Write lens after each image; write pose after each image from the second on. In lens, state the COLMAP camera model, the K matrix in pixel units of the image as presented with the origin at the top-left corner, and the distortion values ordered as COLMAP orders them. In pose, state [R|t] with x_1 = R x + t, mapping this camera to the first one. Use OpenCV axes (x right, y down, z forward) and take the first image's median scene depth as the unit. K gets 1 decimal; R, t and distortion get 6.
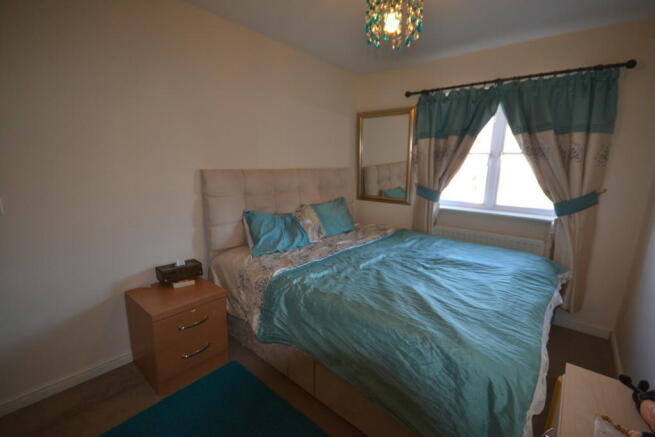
lens RADIAL K [[288.3, 0, 327.5], [0, 288.3, 218.5], [0, 0, 1]] dist [-0.000370, 0.000090]
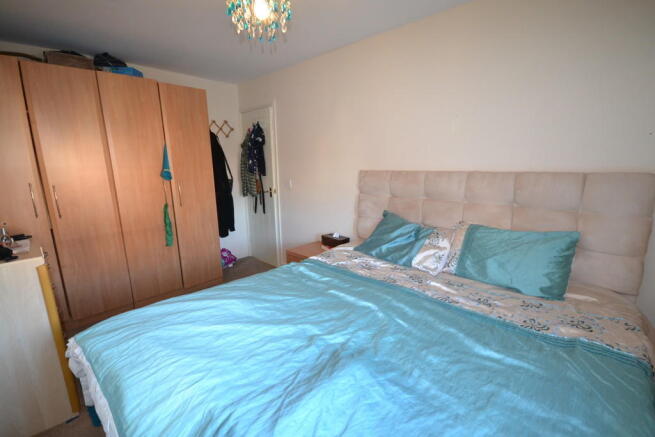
lens RADIAL K [[288.3, 0, 327.5], [0, 288.3, 218.5], [0, 0, 1]] dist [-0.000370, 0.000090]
pose [[-0.047332, 0.177646, -0.982955, 0.831949], [-0.173722, 0.967598, 0.183236, -0.172554], [0.983657, 0.179434, -0.014937, 0.900477]]
